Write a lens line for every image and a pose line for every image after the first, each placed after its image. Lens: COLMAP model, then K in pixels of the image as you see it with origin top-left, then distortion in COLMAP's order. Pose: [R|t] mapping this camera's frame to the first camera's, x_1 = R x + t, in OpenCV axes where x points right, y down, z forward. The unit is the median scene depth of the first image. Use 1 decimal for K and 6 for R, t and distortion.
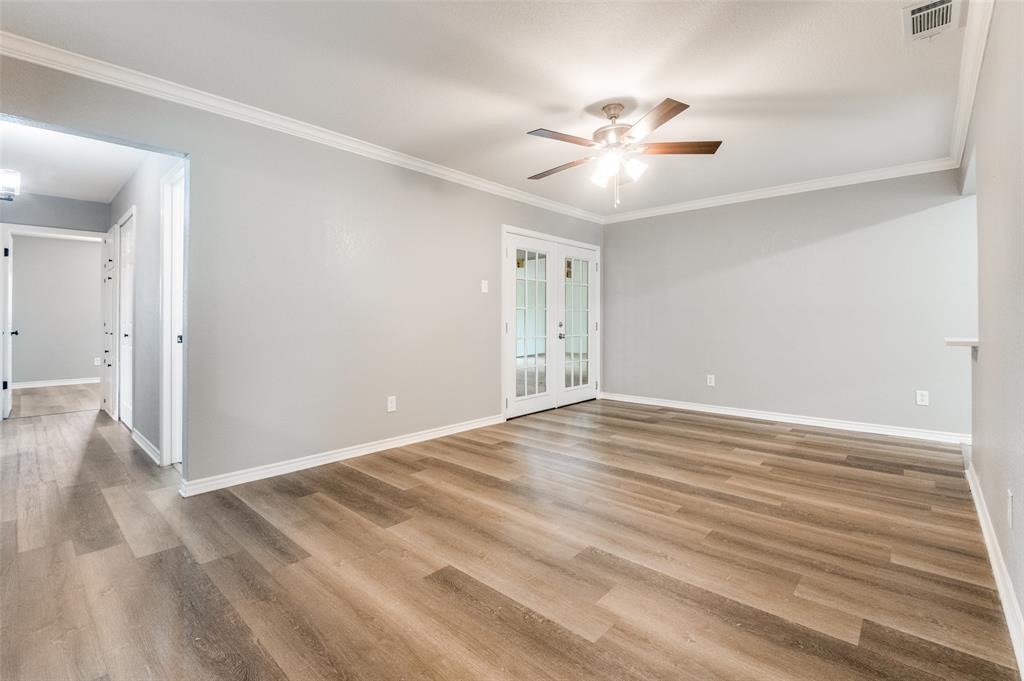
lens RADIAL K [[452.0, 0, 507.2], [0, 452.0, 318.8], [0, 0, 1]] dist [-0.004955, -0.003714]
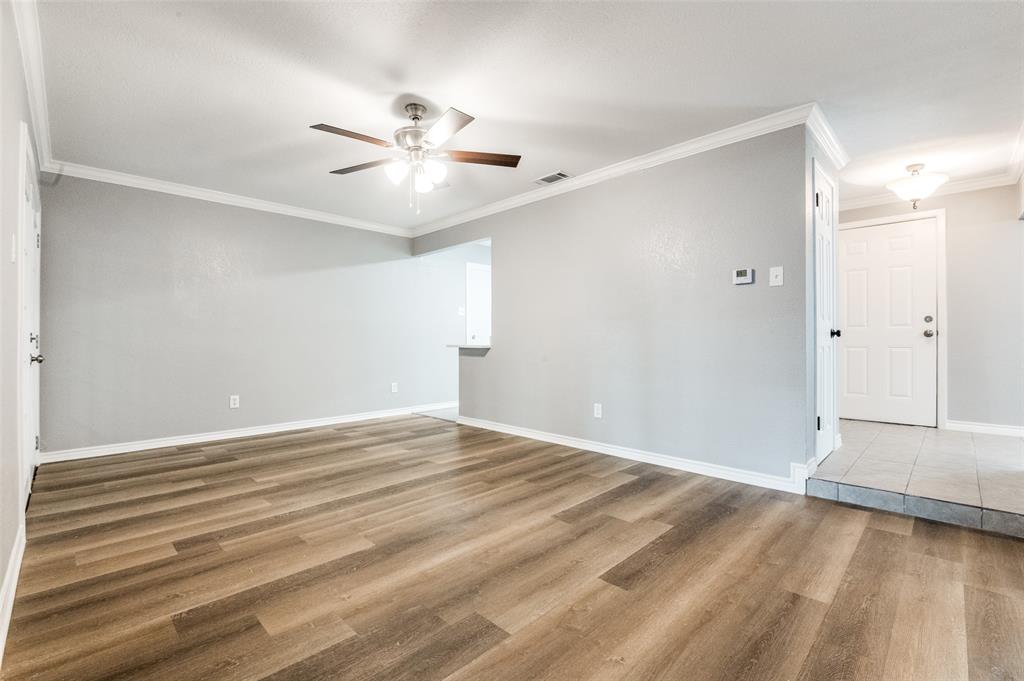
lens RADIAL K [[452.0, 0, 510.8], [0, 452.0, 337.4], [0, 0, 1]] dist [-0.004955, -0.003714]
pose [[0.042980, 0.003932, 0.999068, -0.853975], [-0.000780, 0.999992, -0.003902, 0.032156], [-0.999076, -0.000611, 0.042983, 0.894602]]
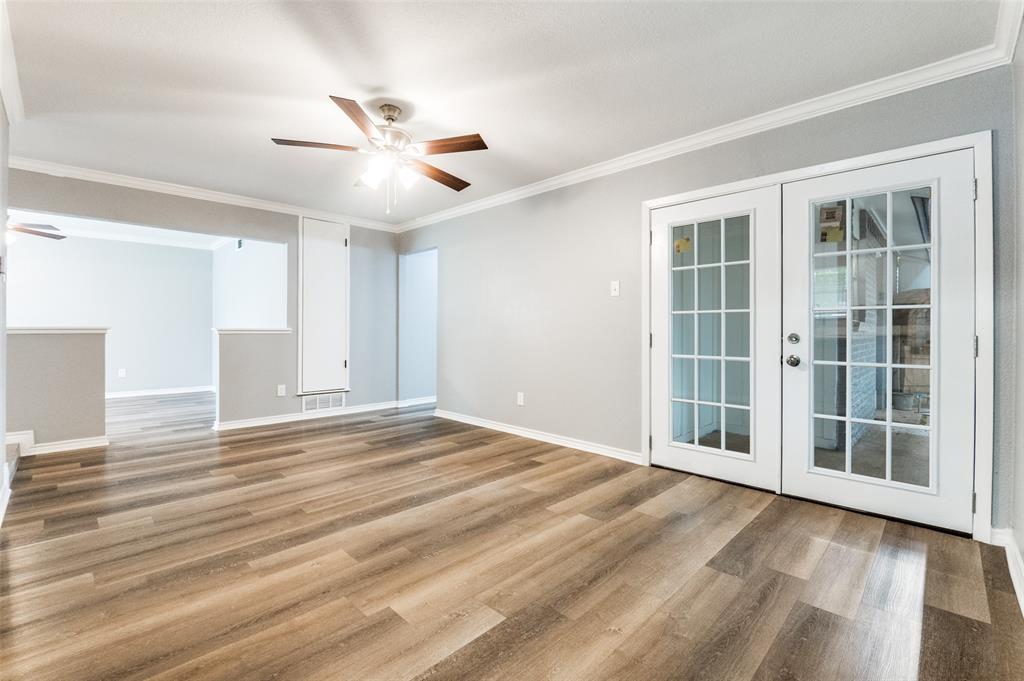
lens RADIAL K [[452.0, 0, 515.7], [0, 452.0, 329.8], [0, 0, 1]] dist [-0.004955, -0.003714]
pose [[-0.027039, -0.000421, -0.999634, 1.422627], [-0.000949, 0.999999, -0.000395, 0.007262], [0.999634, 0.000938, -0.027039, 1.535806]]
